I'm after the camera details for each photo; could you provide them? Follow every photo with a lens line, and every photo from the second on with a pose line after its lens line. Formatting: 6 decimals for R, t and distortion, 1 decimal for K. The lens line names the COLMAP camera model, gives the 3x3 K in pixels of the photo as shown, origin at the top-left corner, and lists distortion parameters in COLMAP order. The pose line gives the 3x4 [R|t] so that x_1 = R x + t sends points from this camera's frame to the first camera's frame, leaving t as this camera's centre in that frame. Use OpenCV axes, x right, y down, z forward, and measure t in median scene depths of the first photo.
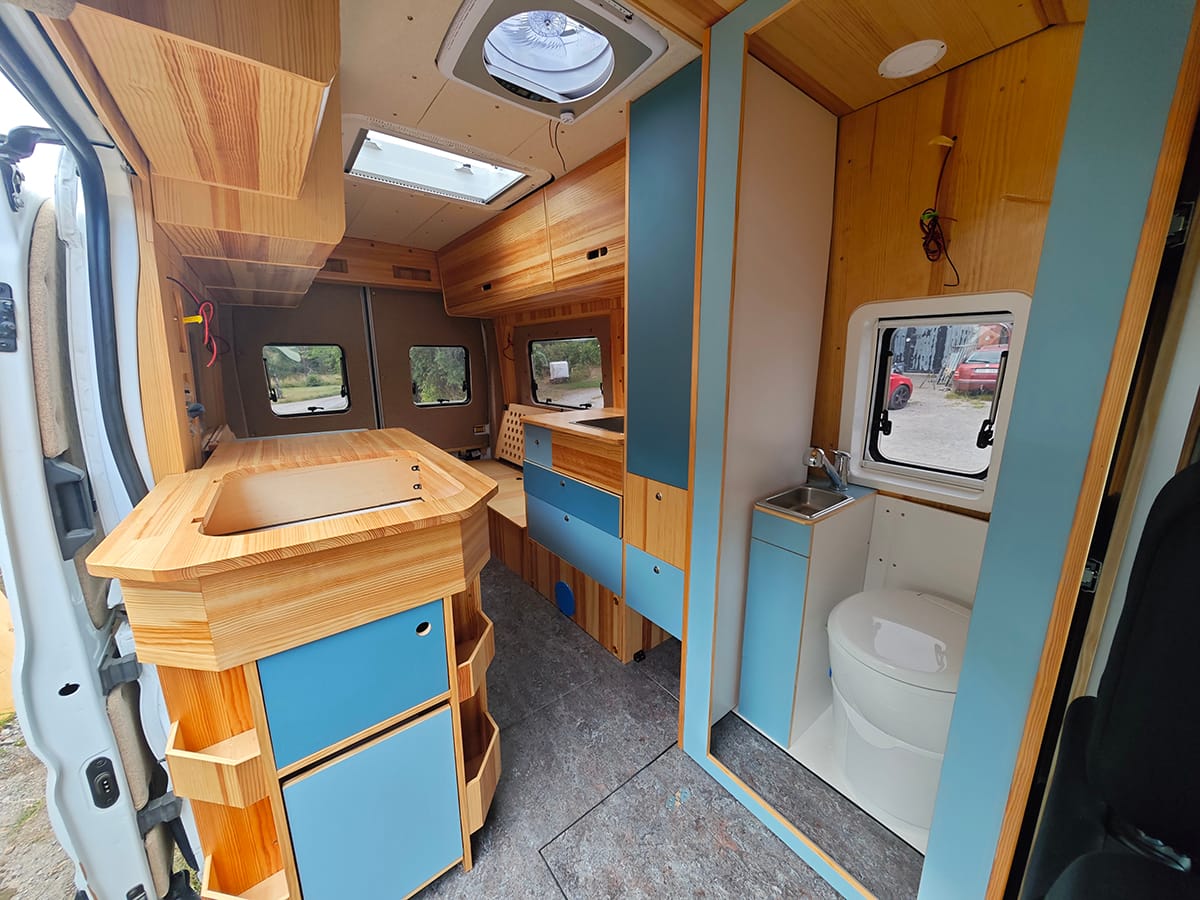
lens RADIAL K [[424.2, 0, 596.2], [0, 424.2, 448.2], [0, 0, 1]] dist [-0.002607, 0.000333]
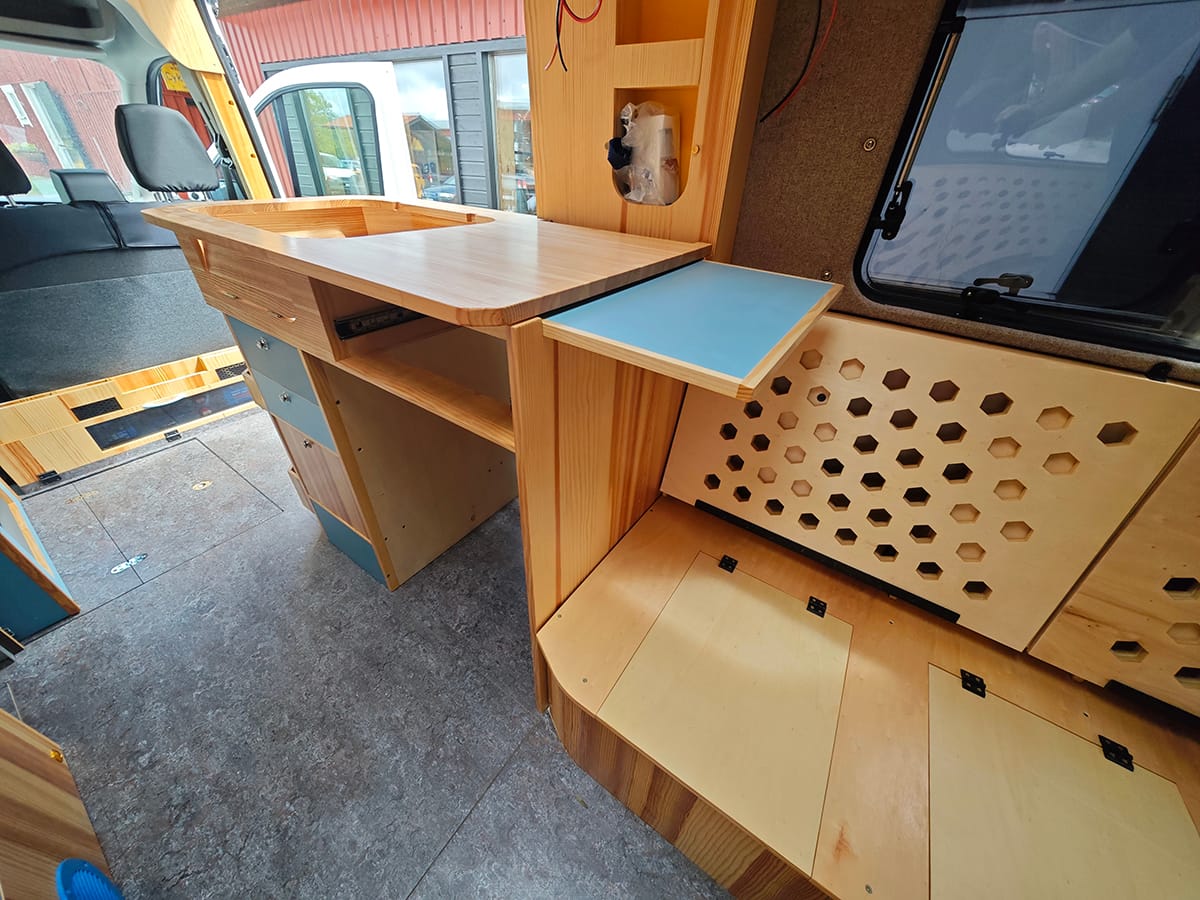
lens RADIAL K [[424.2, 0, 596.8], [0, 424.2, 446.6], [0, 0, 1]] dist [-0.002607, 0.000333]
pose [[-0.949326, 0.146136, -0.278253, -0.586283], [-0.104873, 0.687299, 0.718764, -0.227486], [0.296281, 0.711522, -0.637145, 1.588508]]
